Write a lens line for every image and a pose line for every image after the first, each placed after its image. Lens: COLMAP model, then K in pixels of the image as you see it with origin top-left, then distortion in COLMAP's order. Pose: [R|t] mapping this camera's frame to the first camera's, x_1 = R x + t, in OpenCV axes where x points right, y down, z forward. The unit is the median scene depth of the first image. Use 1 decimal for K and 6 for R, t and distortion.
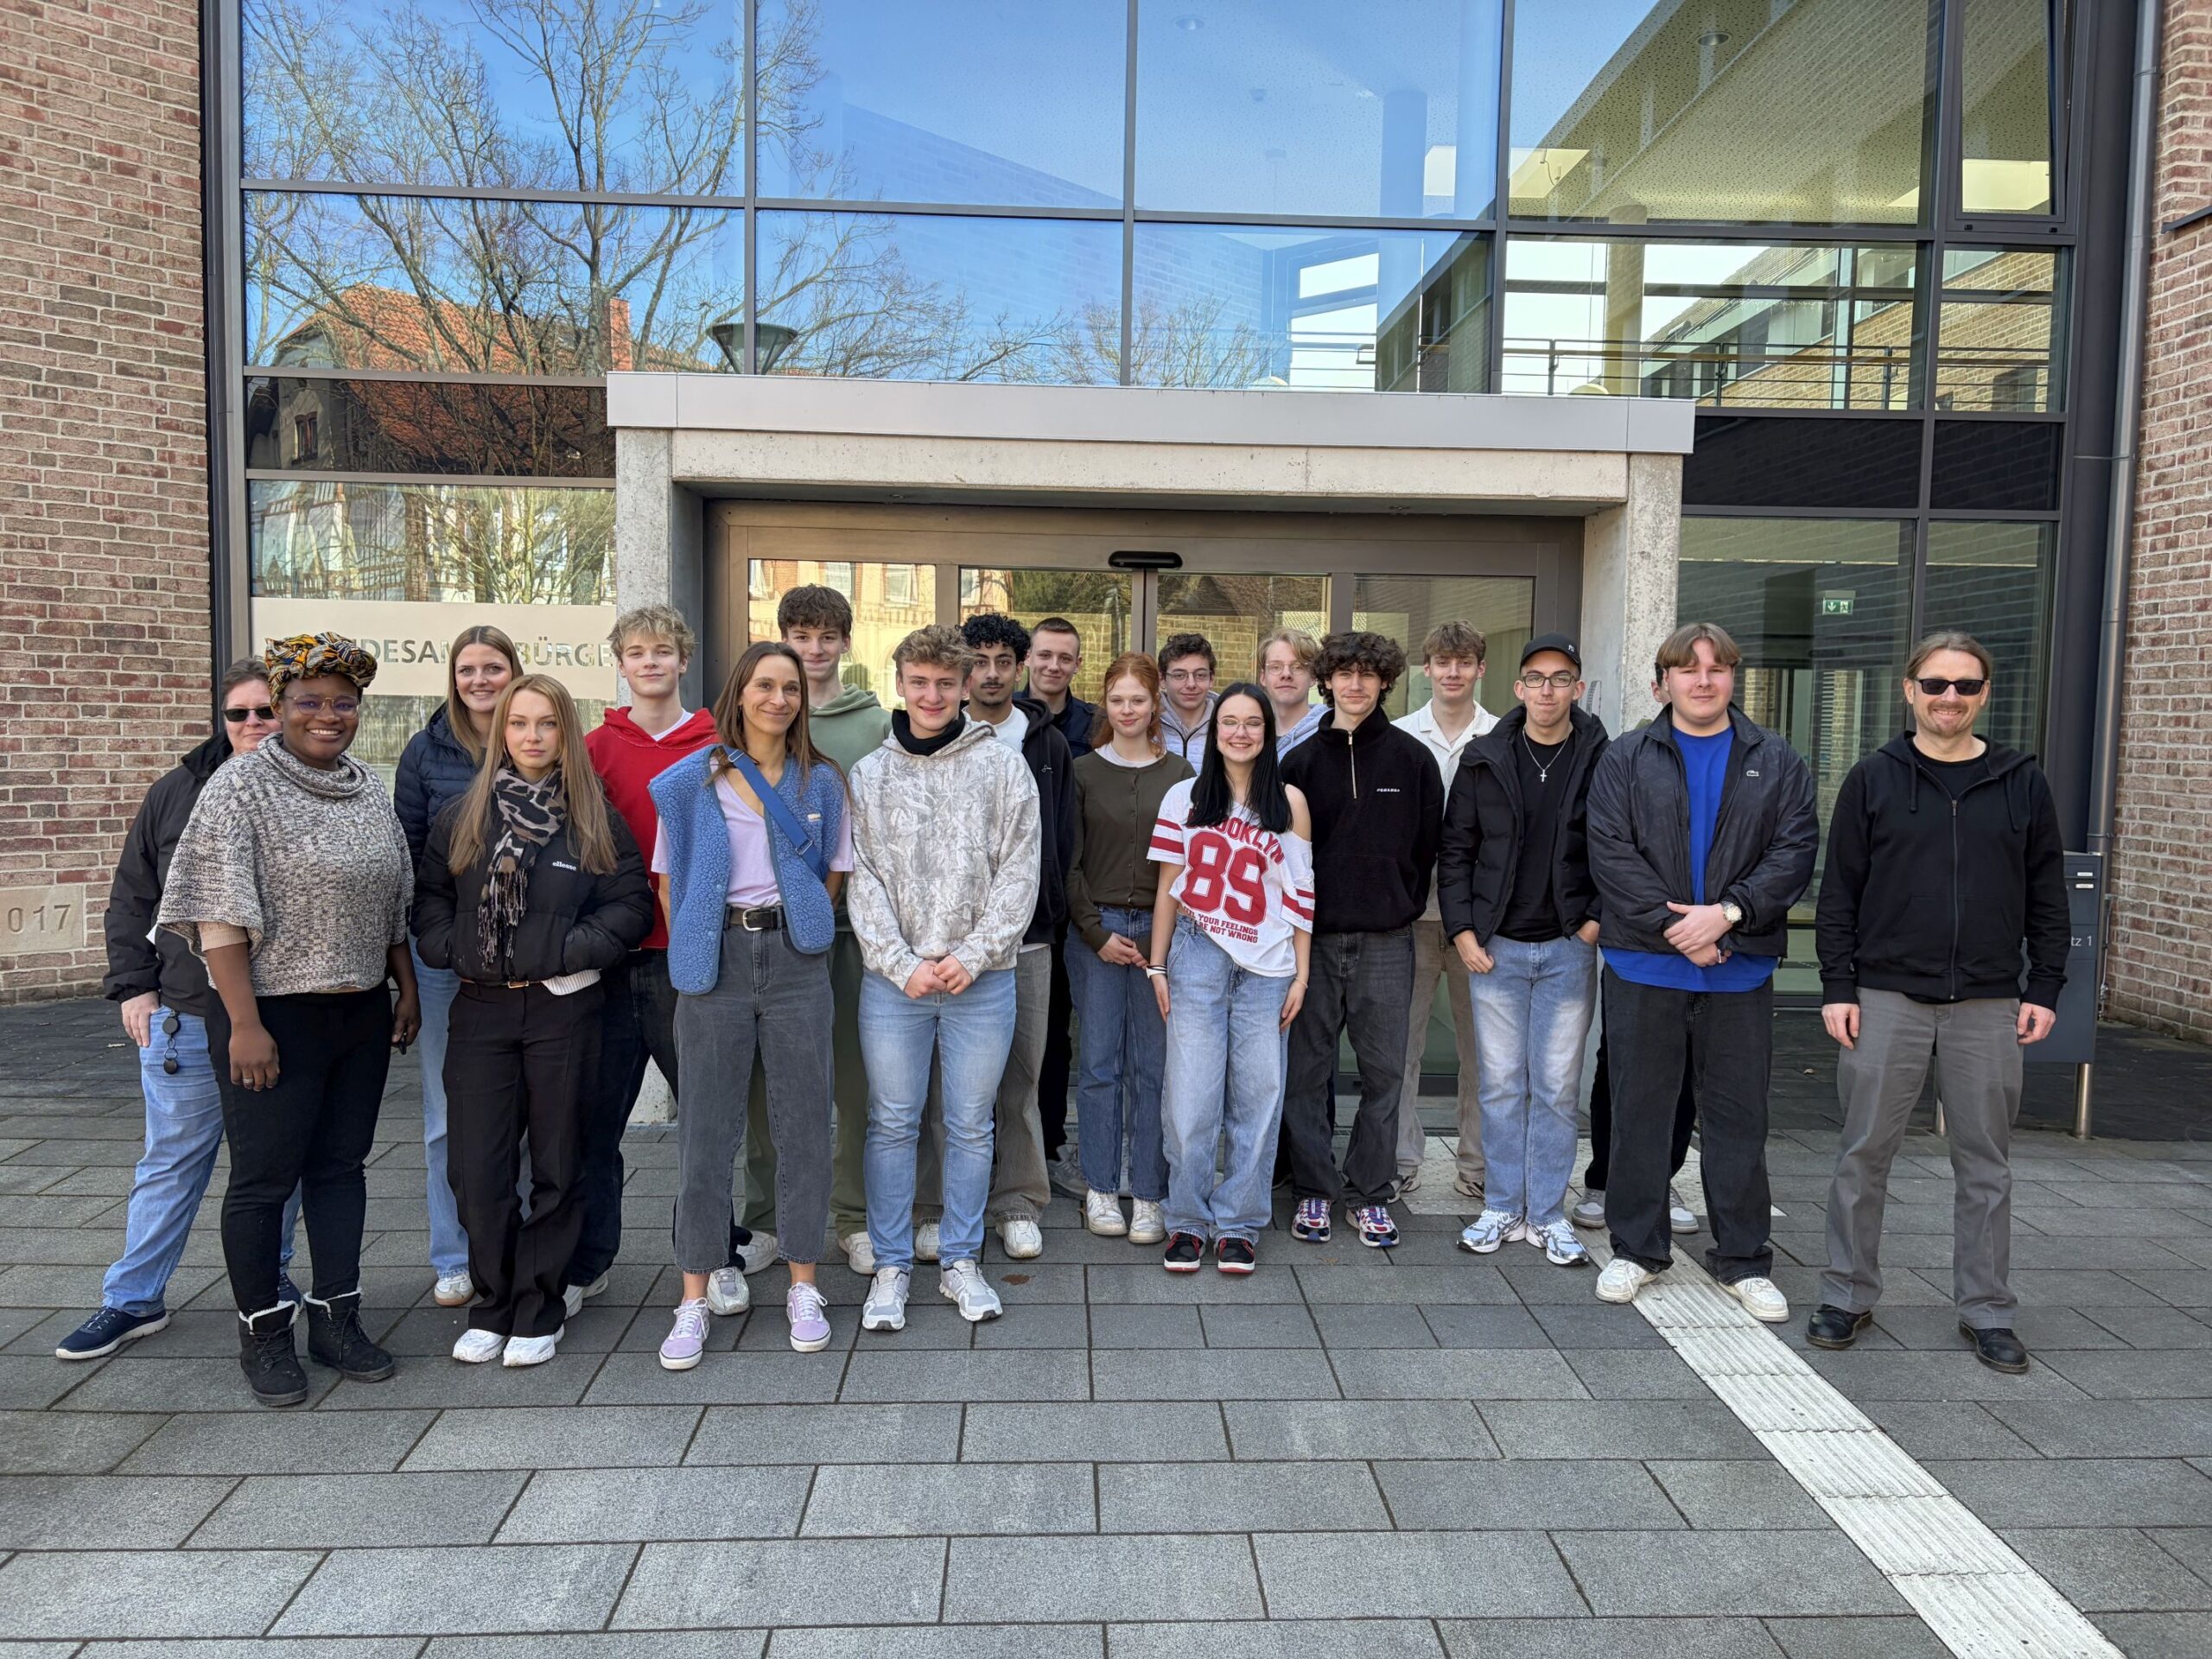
lens RADIAL K [[1687.2, 0, 1112.8], [0, 1687.2, 818.9], [0, 0, 1]] dist [0.026311, -0.002237]
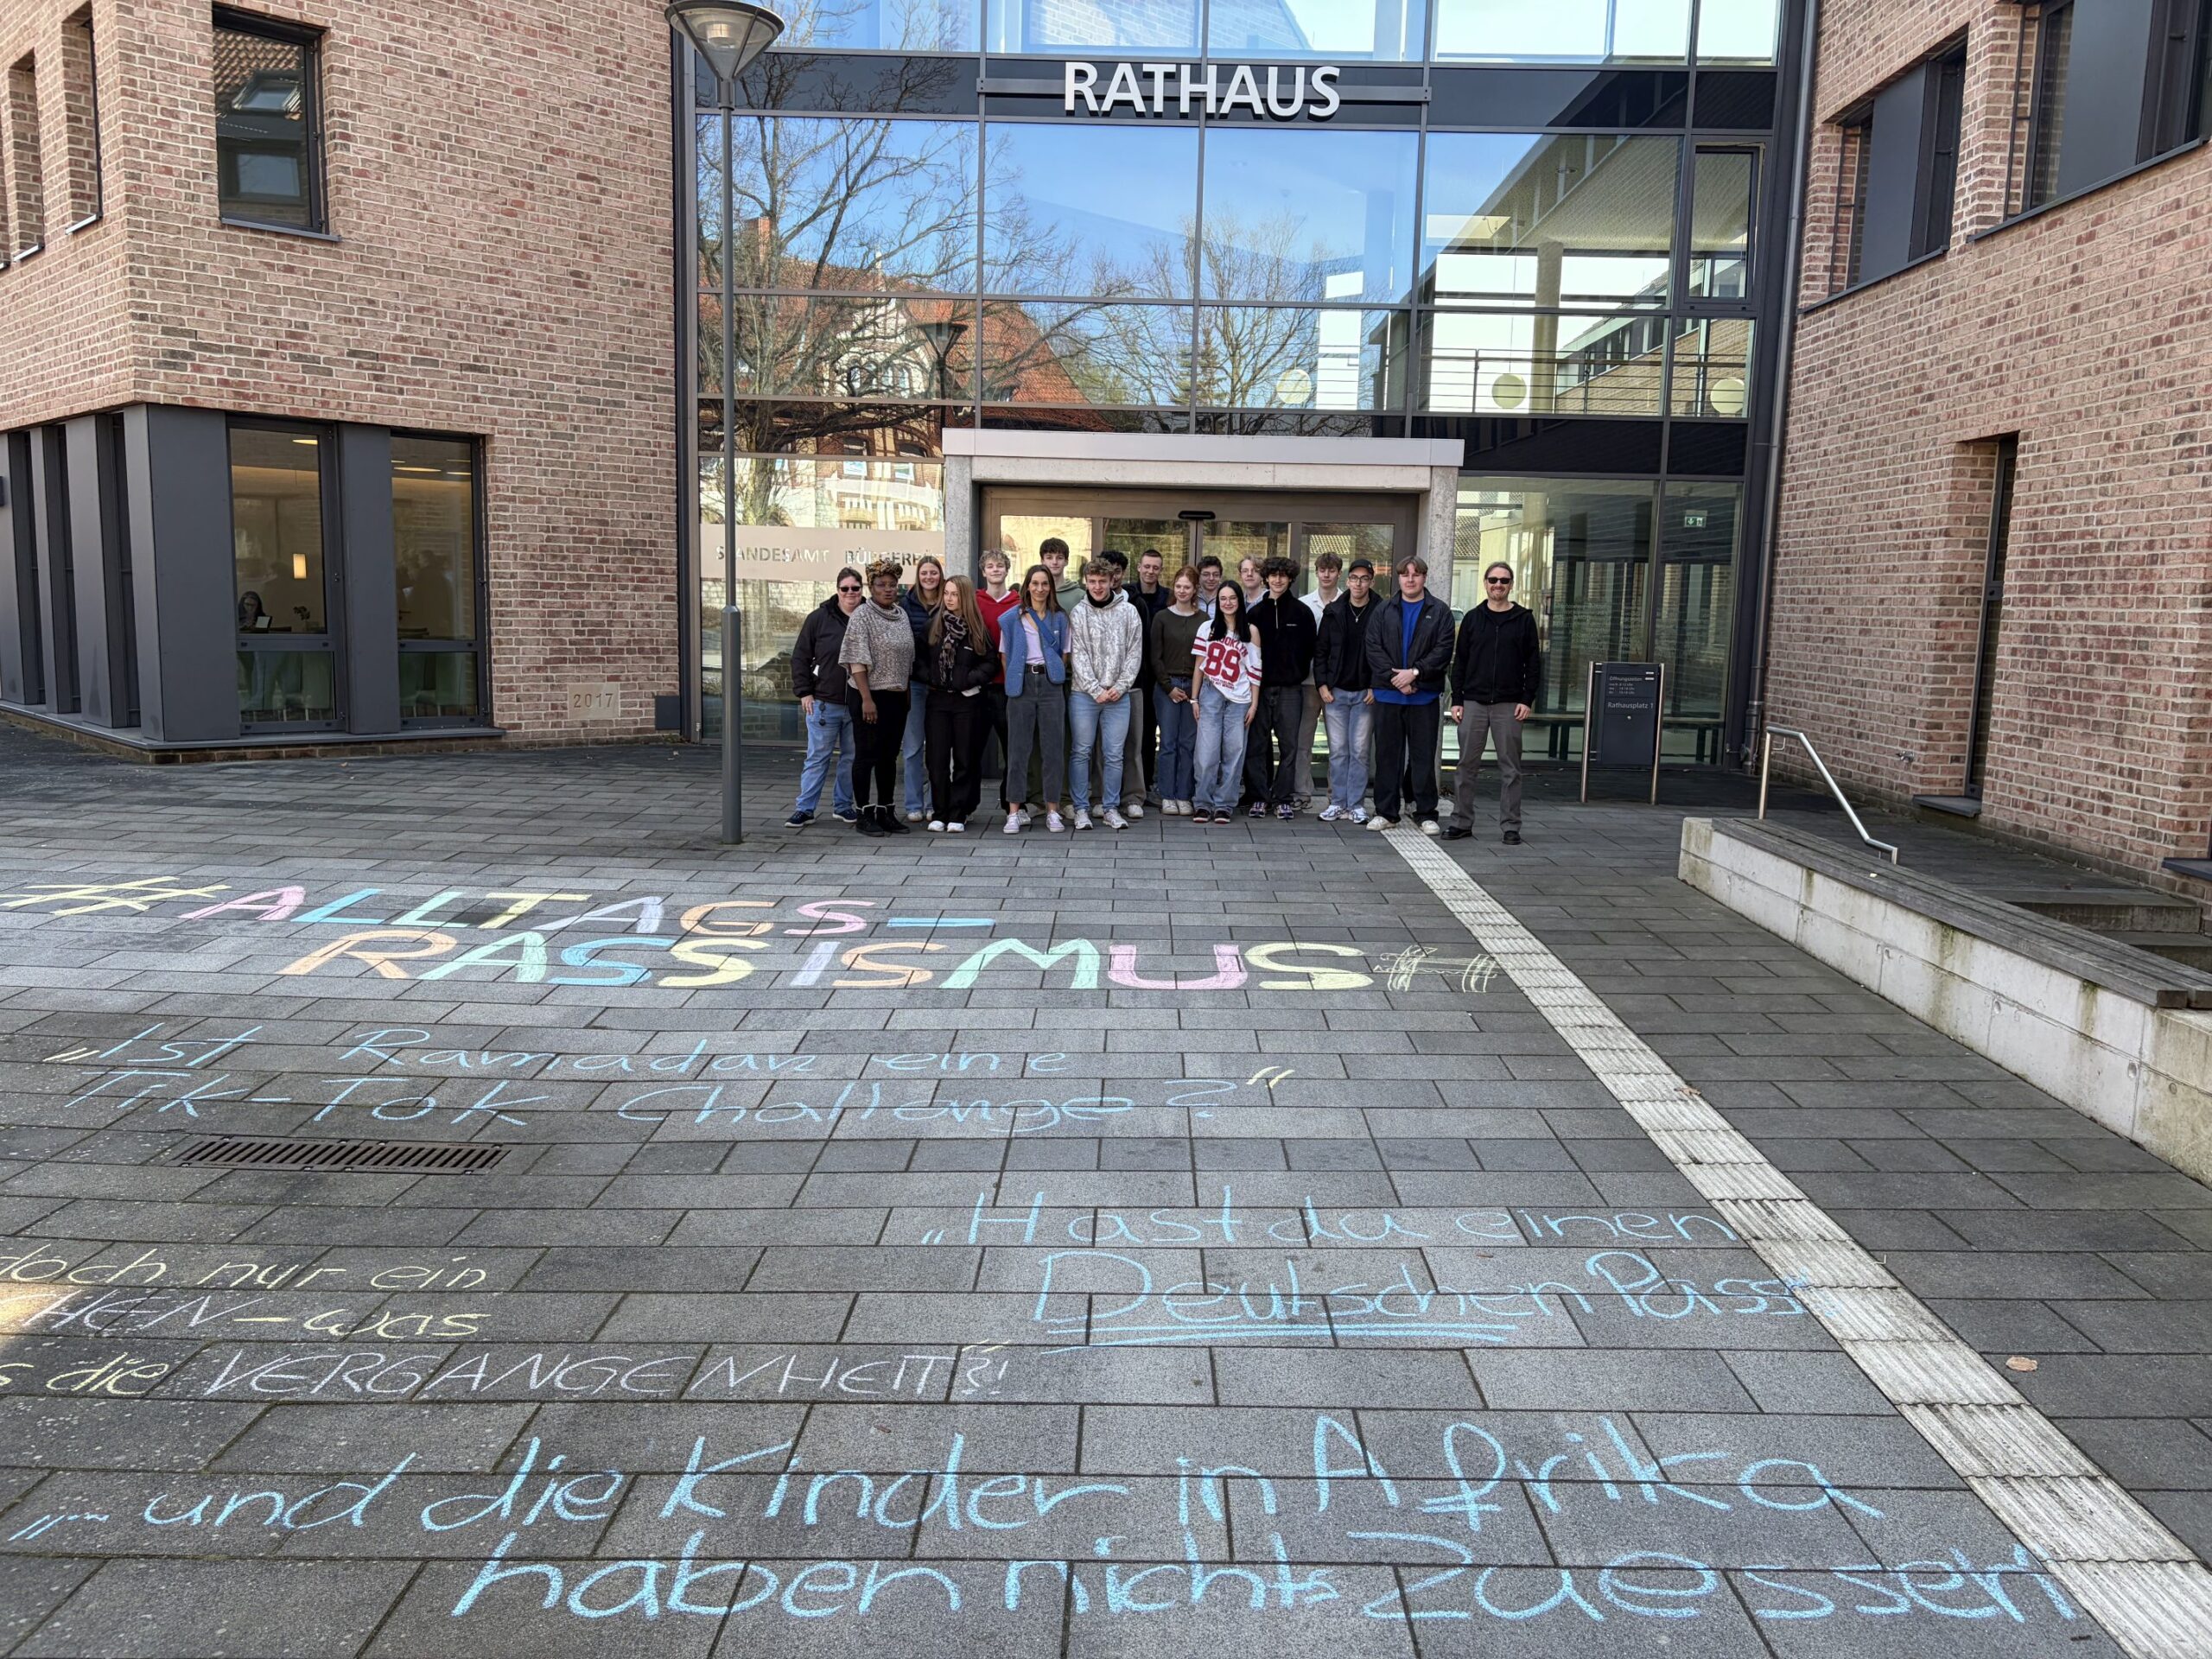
lens RADIAL K [[1687.2, 0, 1106.2], [0, 1687.2, 837.4], [0, 0, 1]] dist [0.026311, -0.002237]
pose [[0.998435, 0.015033, -0.053869, 0.034872], [-0.010692, 0.996738, 0.079993, 0.091678], [0.054896, -0.079292, 0.995339, -1.375085]]
